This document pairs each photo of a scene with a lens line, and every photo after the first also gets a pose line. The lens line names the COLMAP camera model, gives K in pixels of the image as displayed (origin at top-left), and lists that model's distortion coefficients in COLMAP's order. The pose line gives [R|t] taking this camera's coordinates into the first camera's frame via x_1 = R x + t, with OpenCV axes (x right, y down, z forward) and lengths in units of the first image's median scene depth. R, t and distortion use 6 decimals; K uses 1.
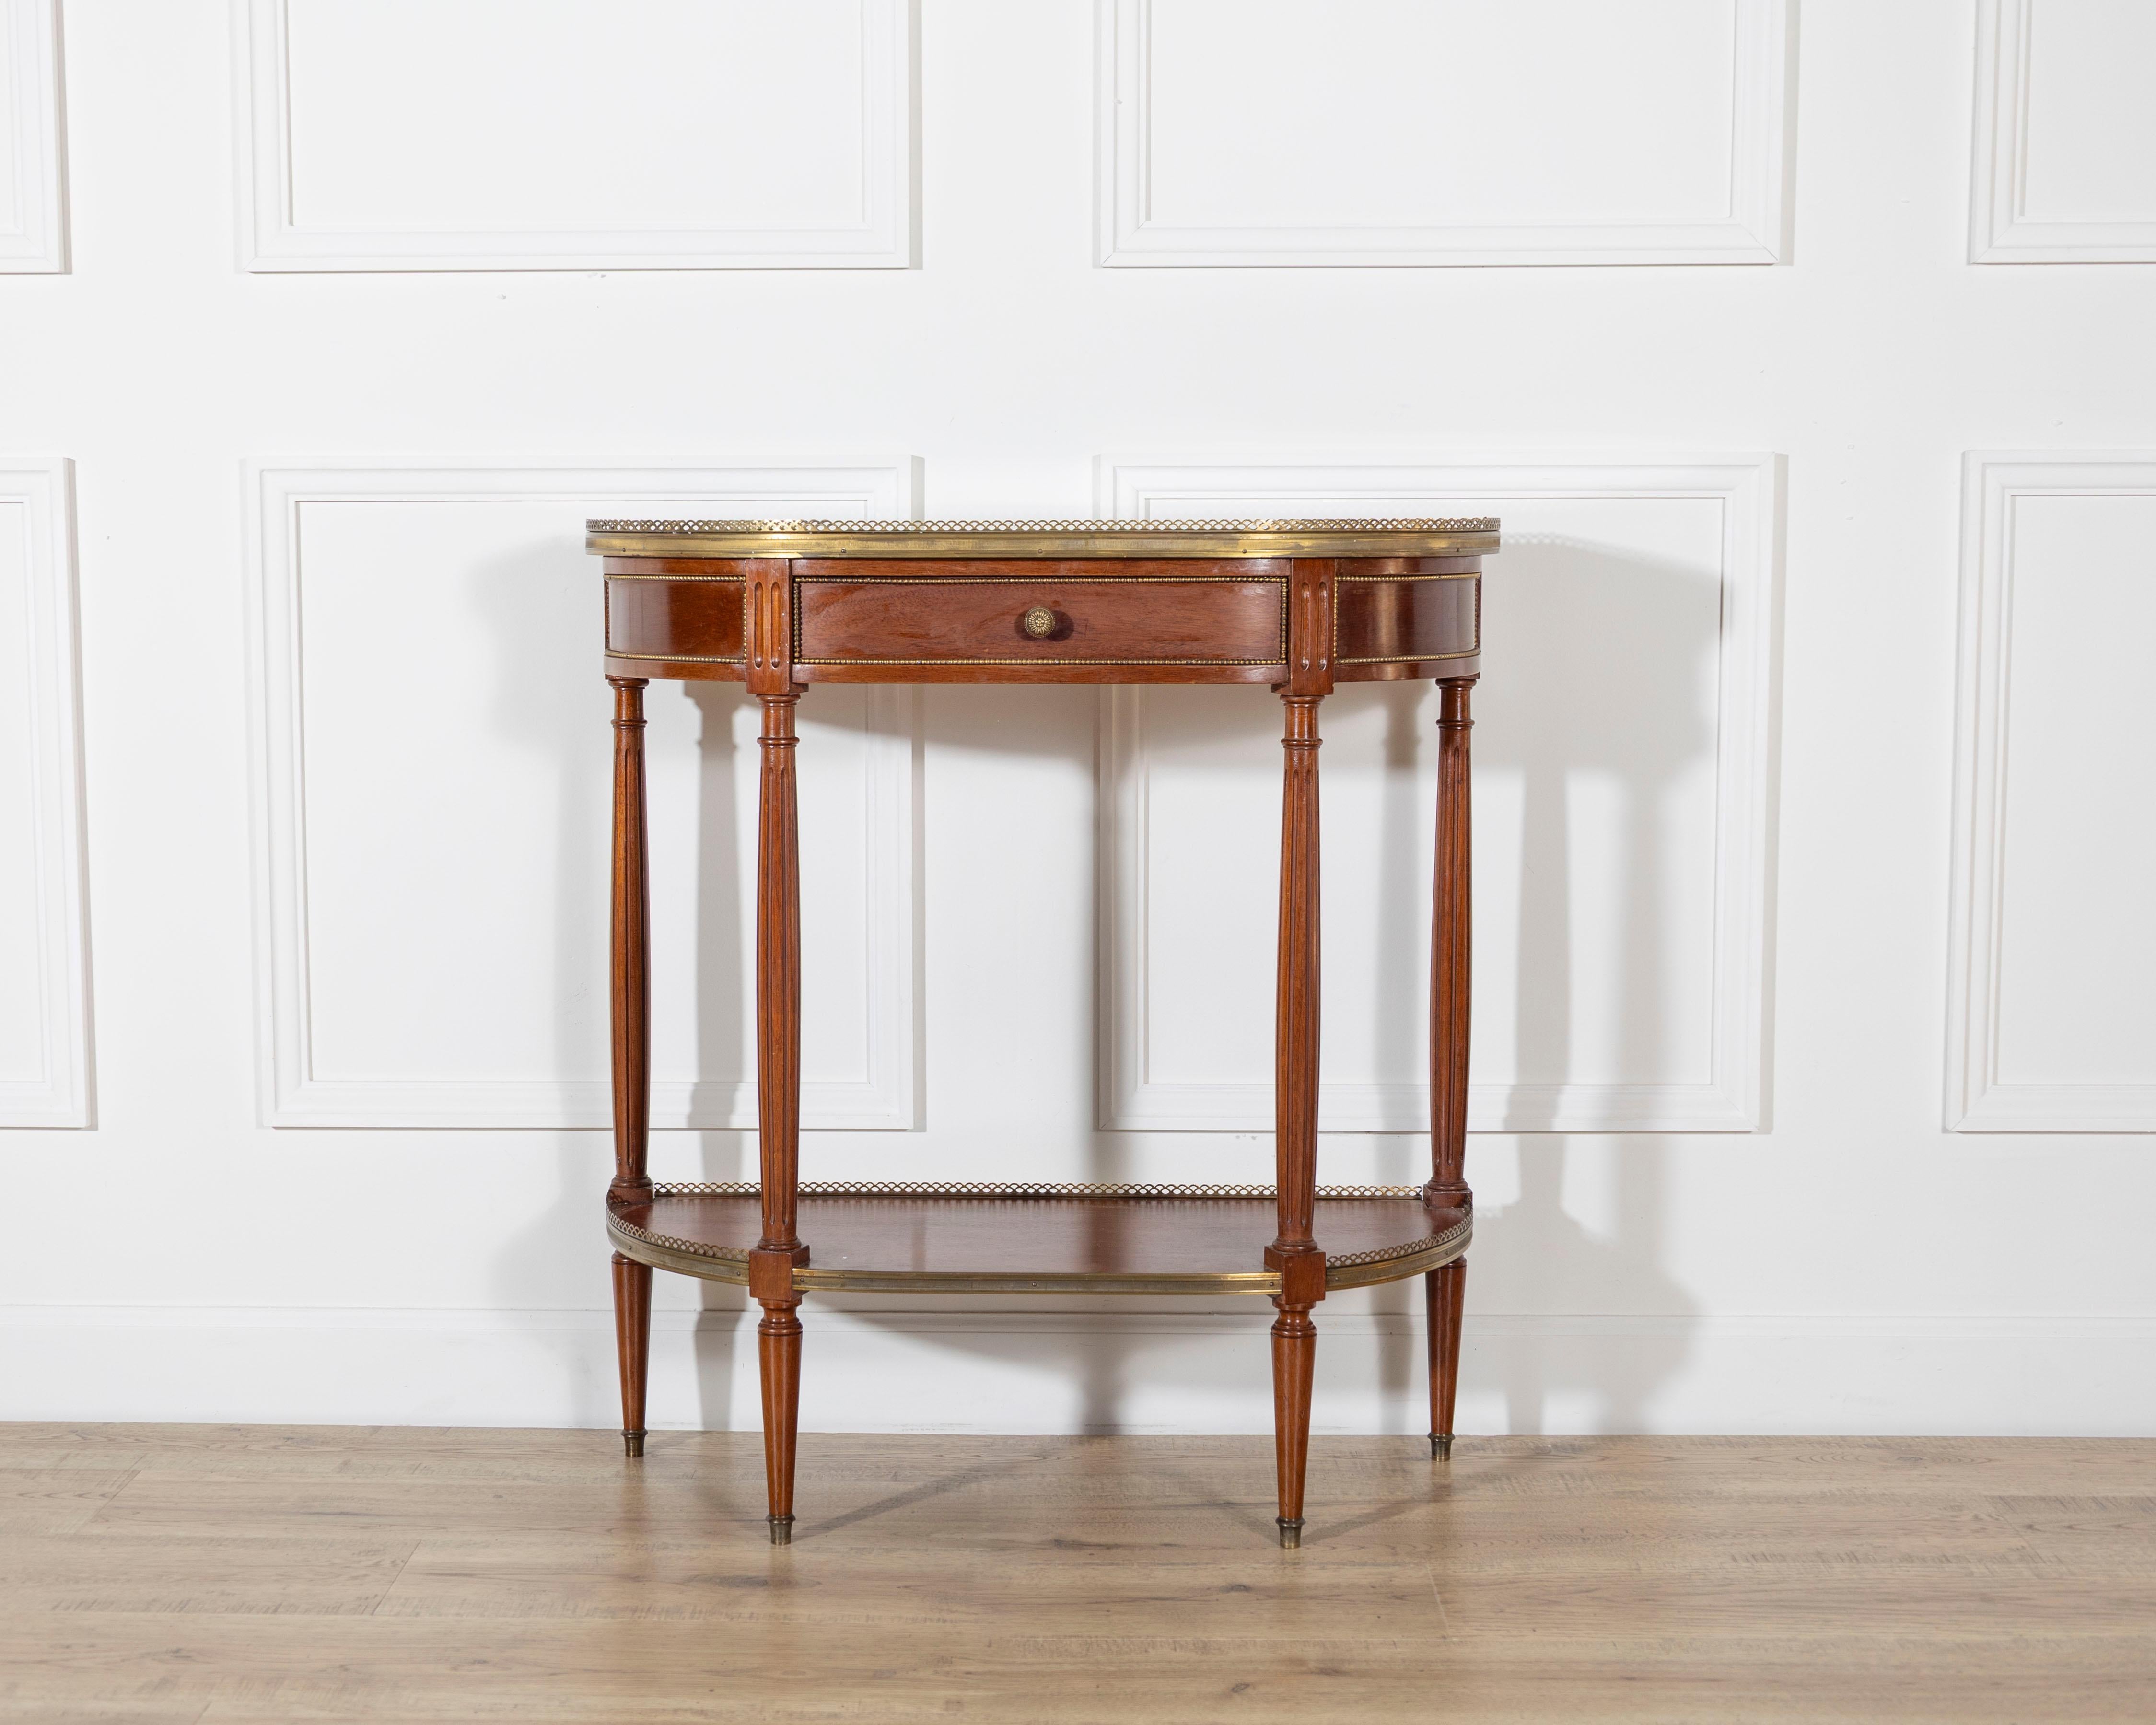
lens RADIAL K [[3346.7, 0, 990.4], [0, 3346.7, 856.4], [0, 0, 1]] dist [-0.003446, 0.062116]
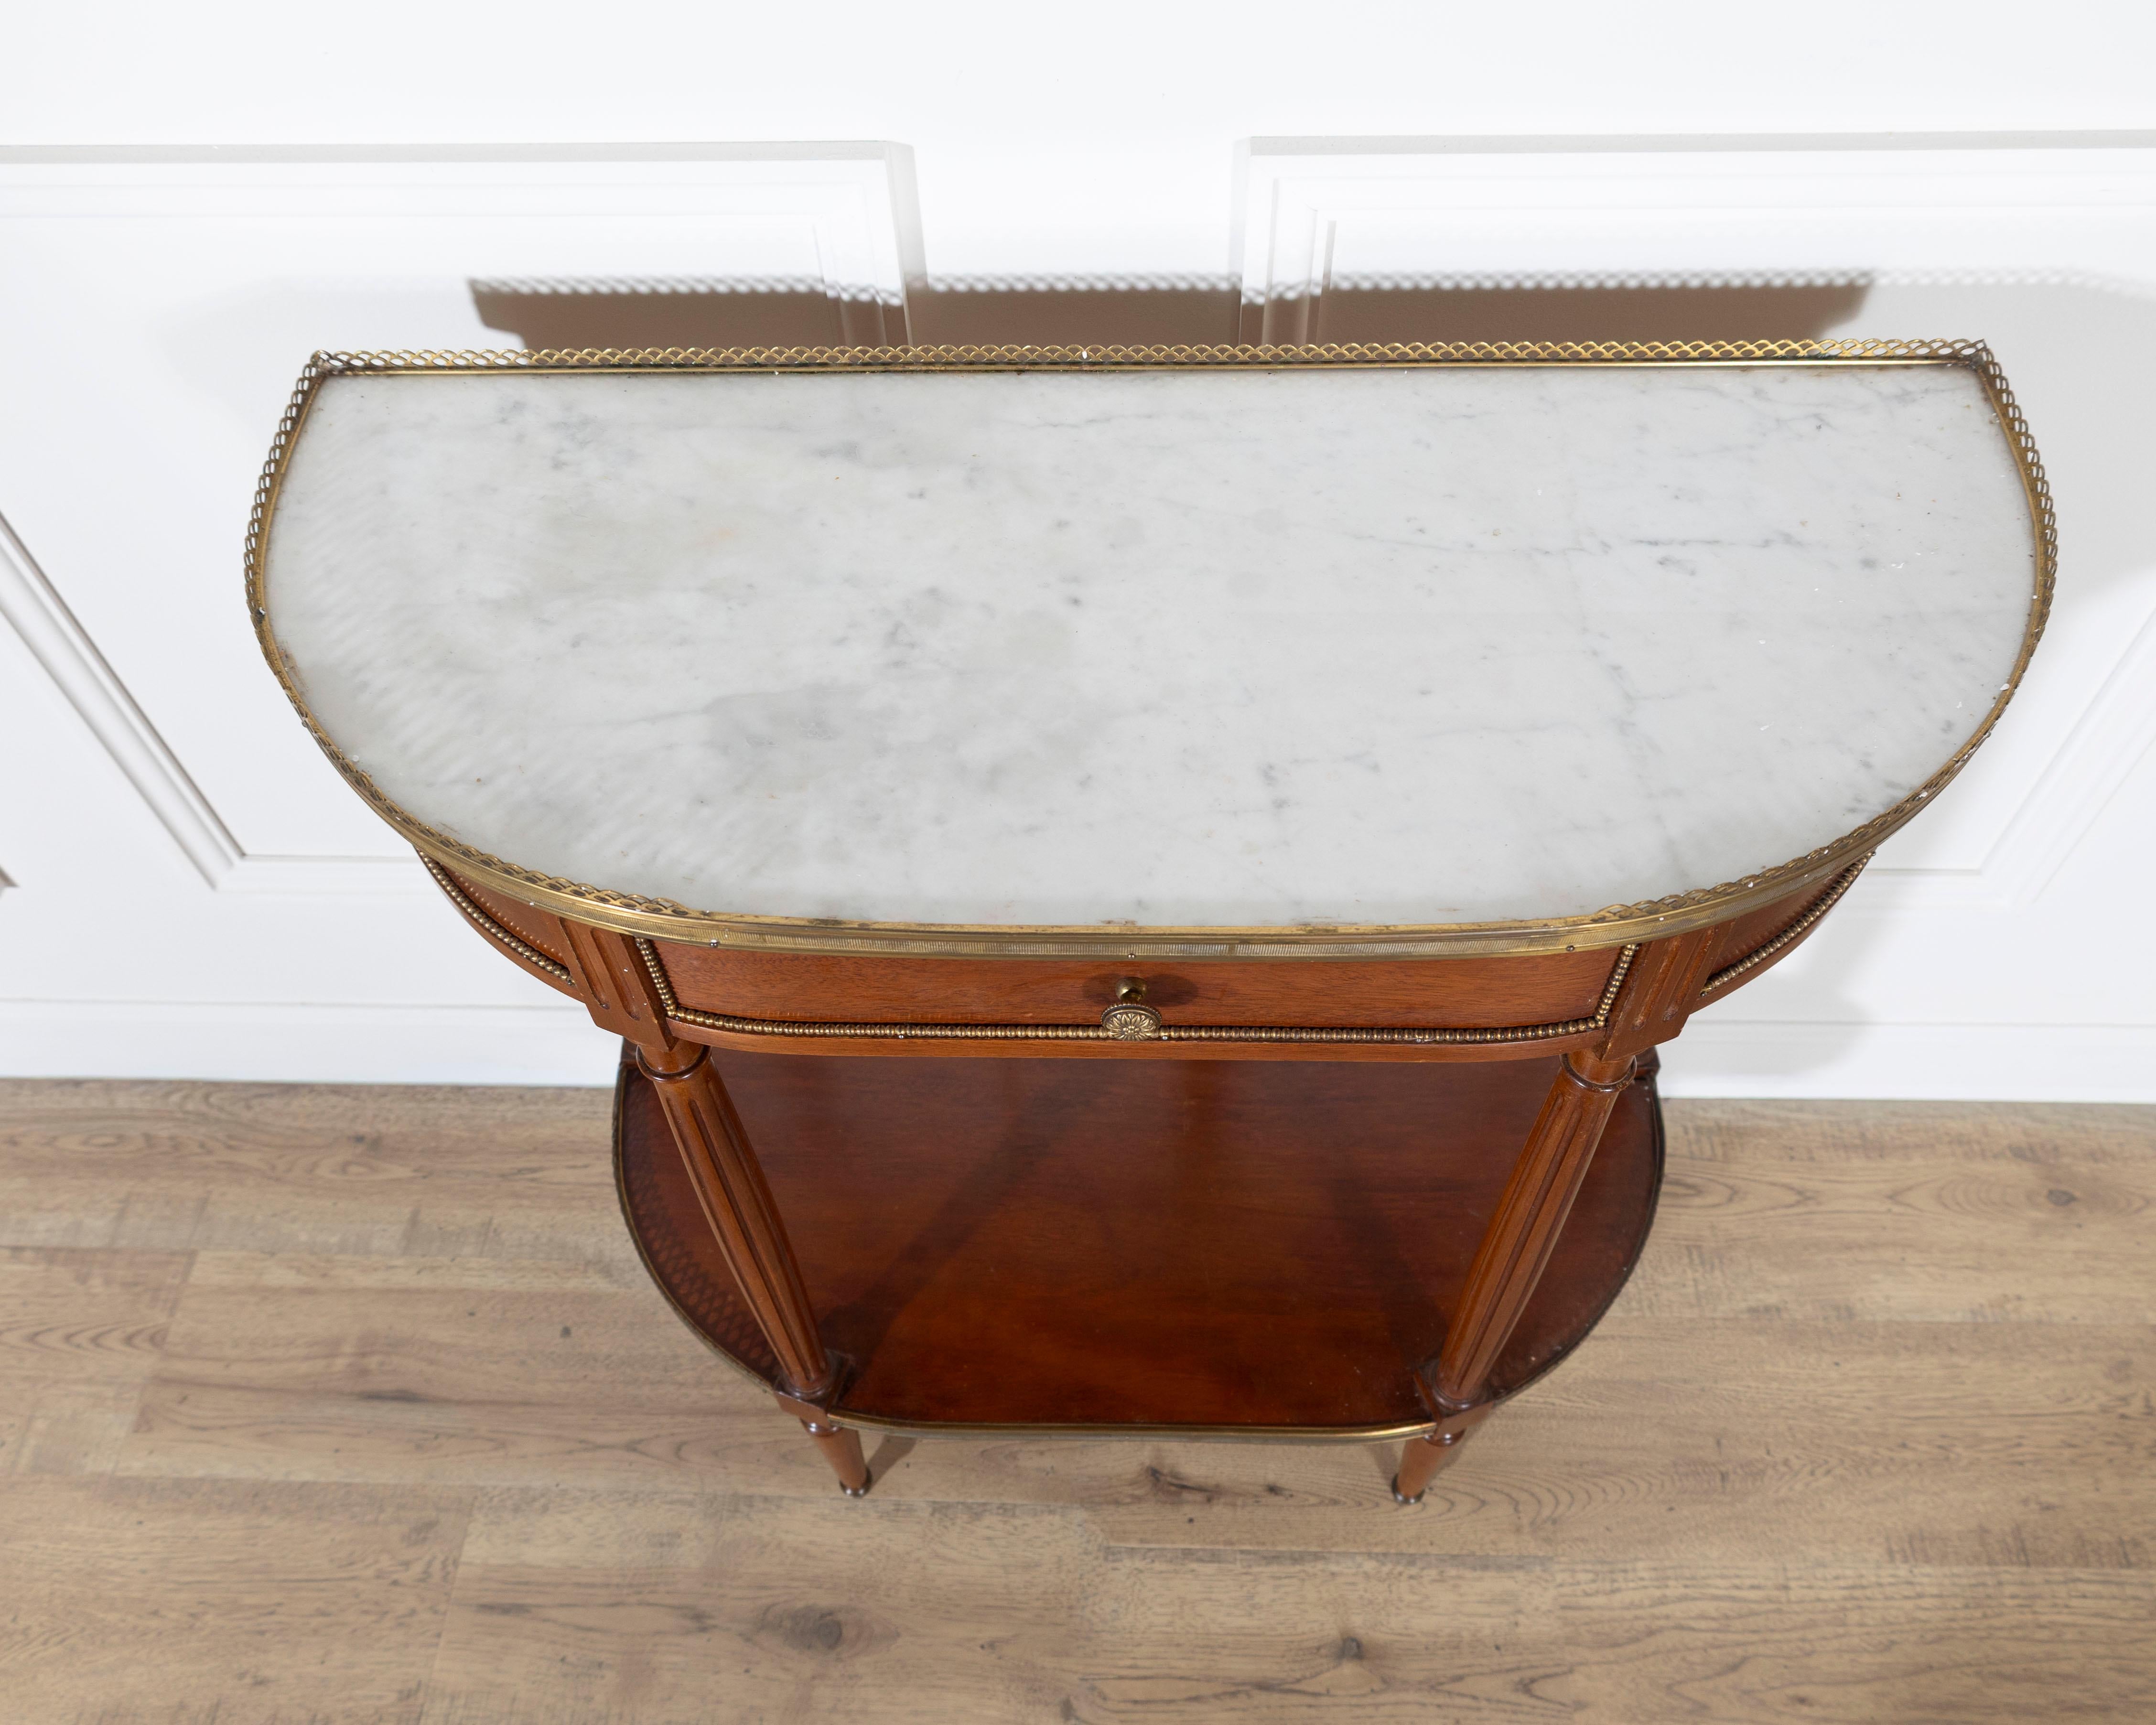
lens RADIAL K [[1693.1, 0, 1088.6], [0, 1693.1, 867.5], [0, 0, 1]] dist [0.002498, 0.002814]
pose [[0.999727, -0.010639, -0.020781, 0.013526], [0.022514, 0.674845, 0.737616, -0.264879], [0.006176, -0.737883, 0.674901, 0.821264]]
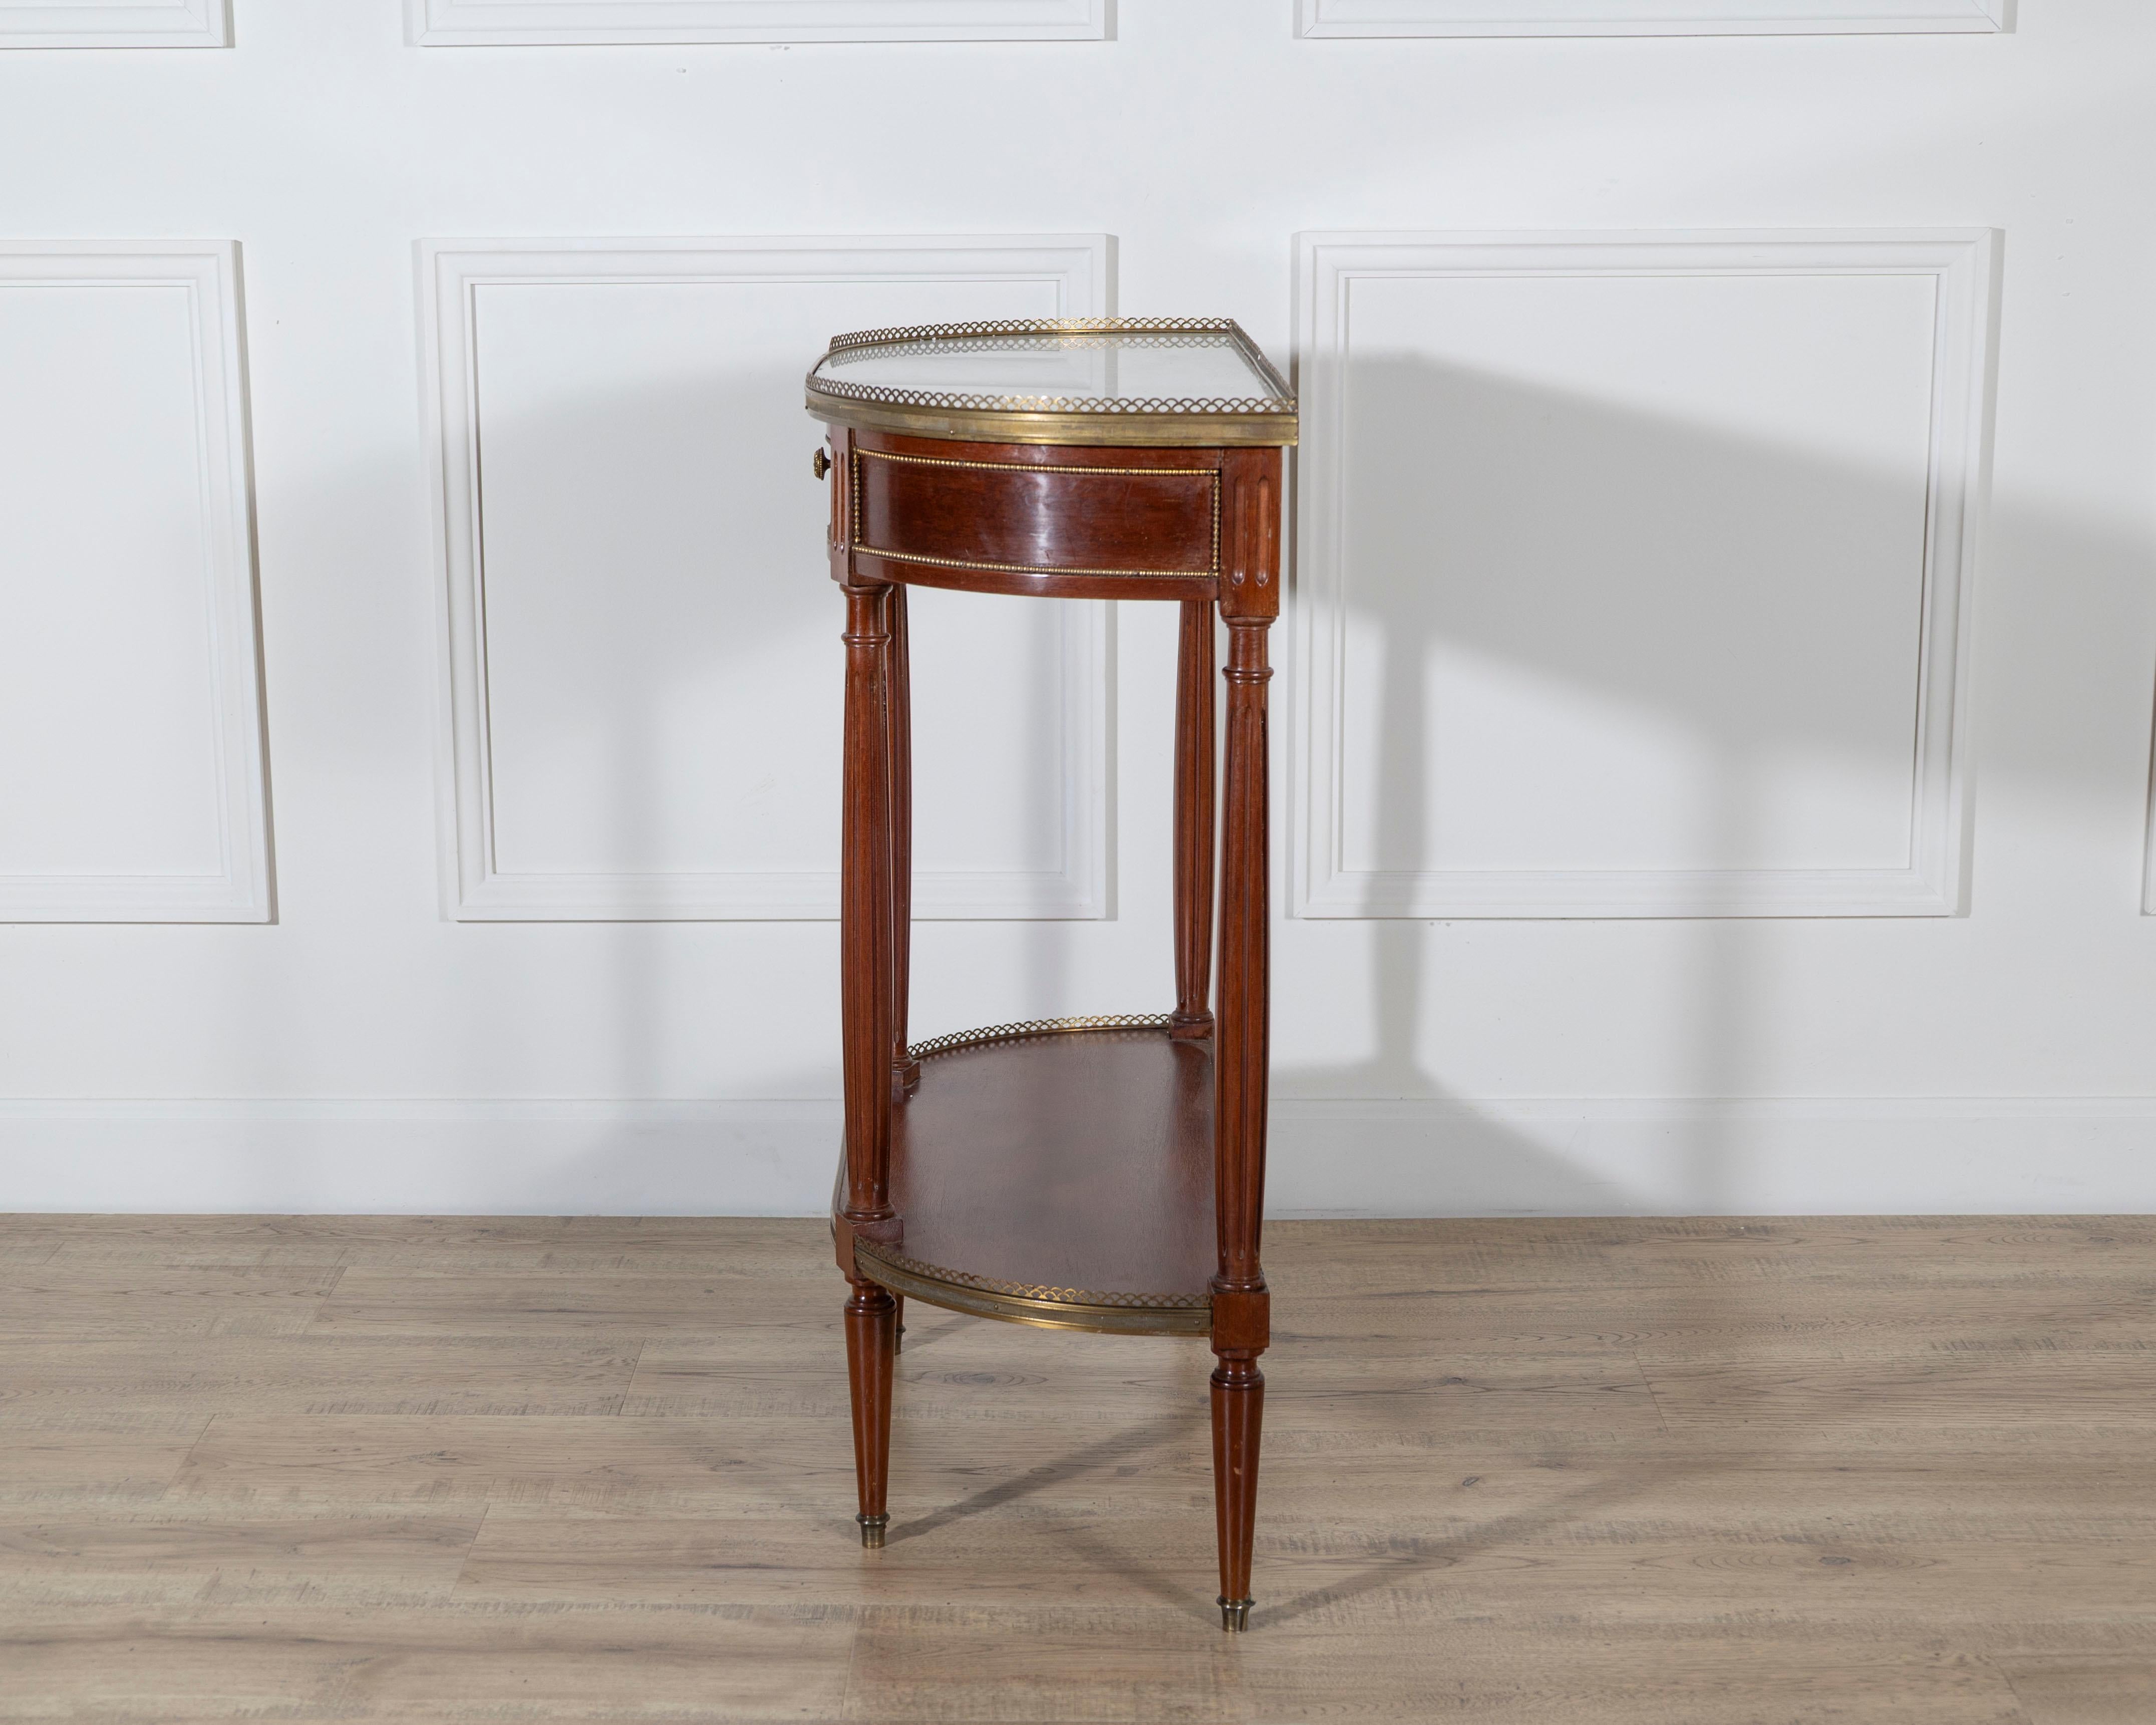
lens RADIAL K [[3889.1, 0, 1012.4], [0, 3889.1, 908.2], [0, 0, 1]] dist [-0.004076, 0.143938]
pose [[0.999915, -0.007344, 0.010777, -0.071498], [0.006019, 0.992965, 0.118257, -0.065665], [-0.011569, -0.118182, 0.992925, -0.162610]]
